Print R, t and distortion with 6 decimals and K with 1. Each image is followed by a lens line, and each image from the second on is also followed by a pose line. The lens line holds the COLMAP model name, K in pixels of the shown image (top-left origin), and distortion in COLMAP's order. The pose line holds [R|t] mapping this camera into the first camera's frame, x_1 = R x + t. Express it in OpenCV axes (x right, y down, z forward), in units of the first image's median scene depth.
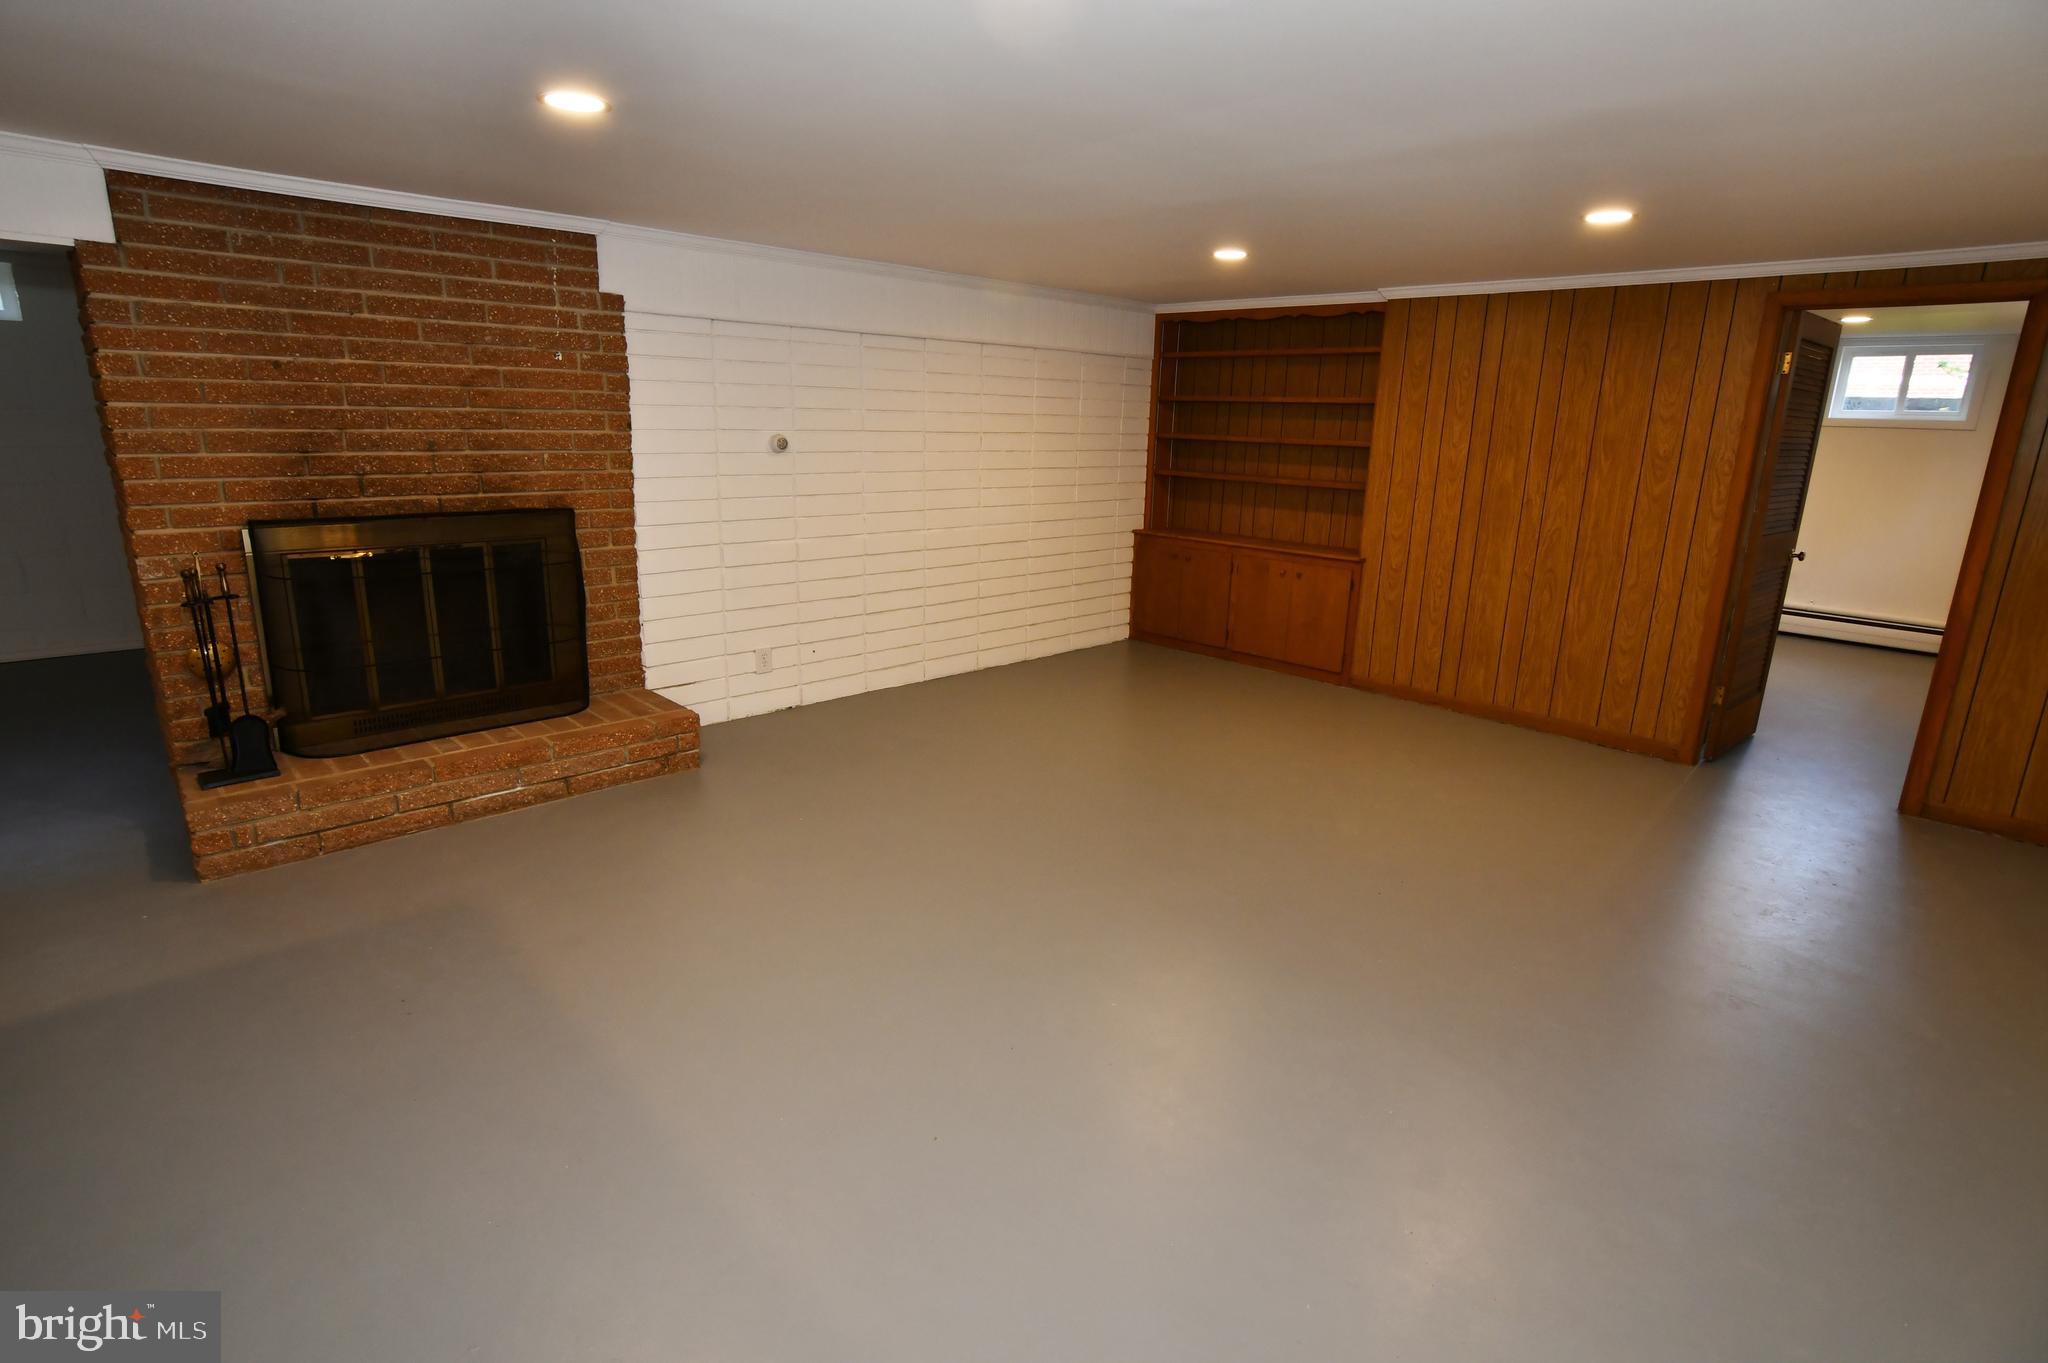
lens RADIAL K [[992.4, 0, 1019.8], [0, 992.4, 668.6], [0, 0, 1]] dist [-0.027560, 0.007769]
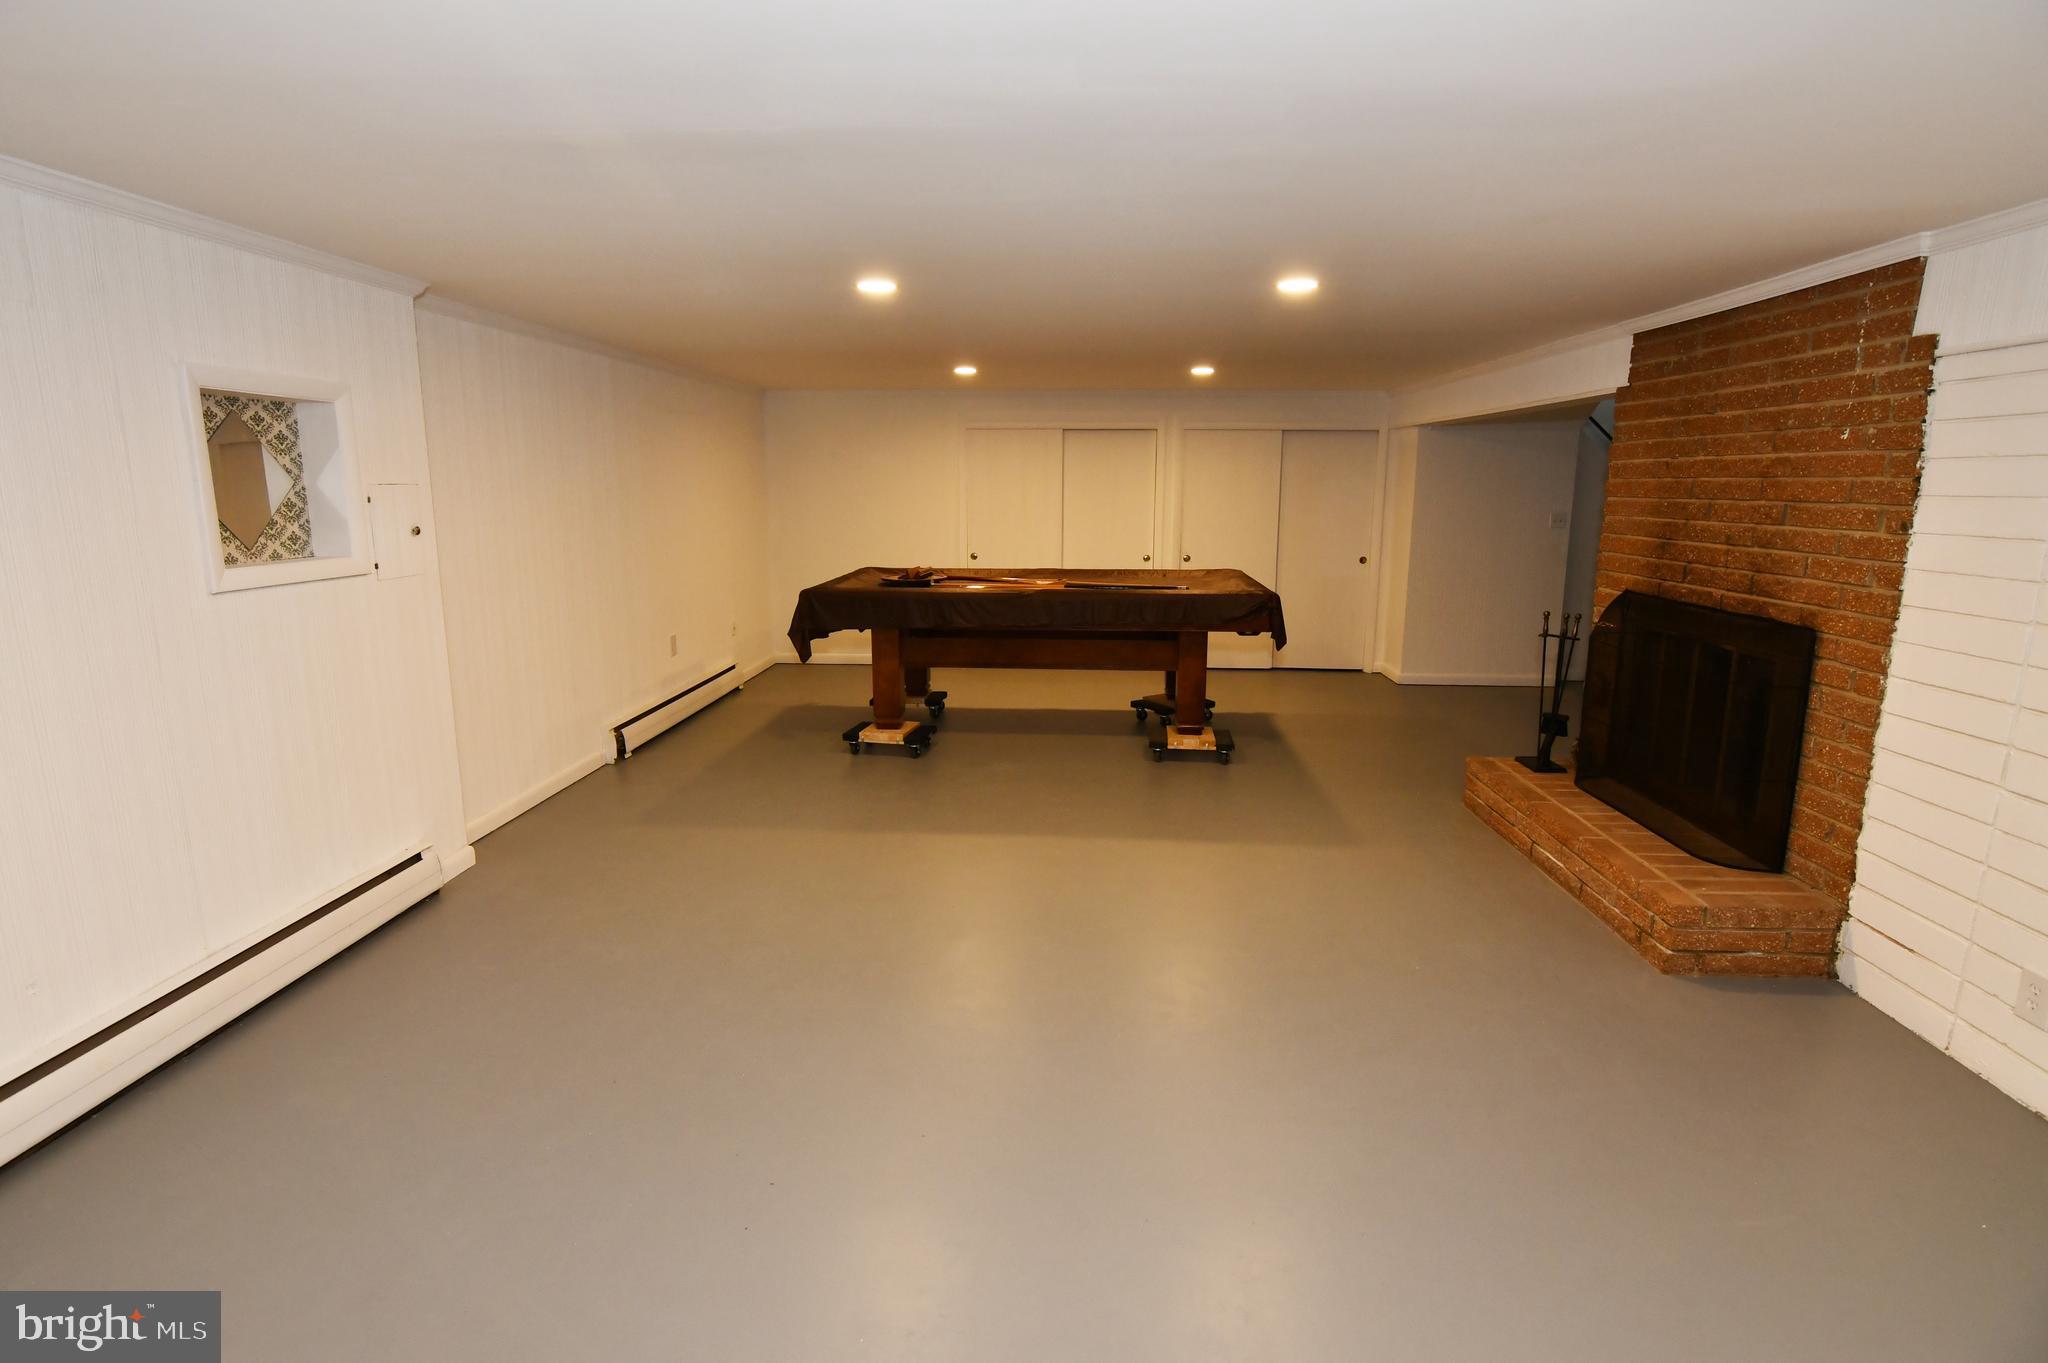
lens RADIAL K [[992.4, 0, 1022.8], [0, 992.4, 678.8], [0, 0, 1]] dist [-0.027560, 0.007769]
pose [[-0.738387, 0.102897, -0.666481, 0.533884], [-0.187897, 0.917764, 0.349862, -0.289841], [0.647672, 0.383563, -0.658331, 1.164510]]
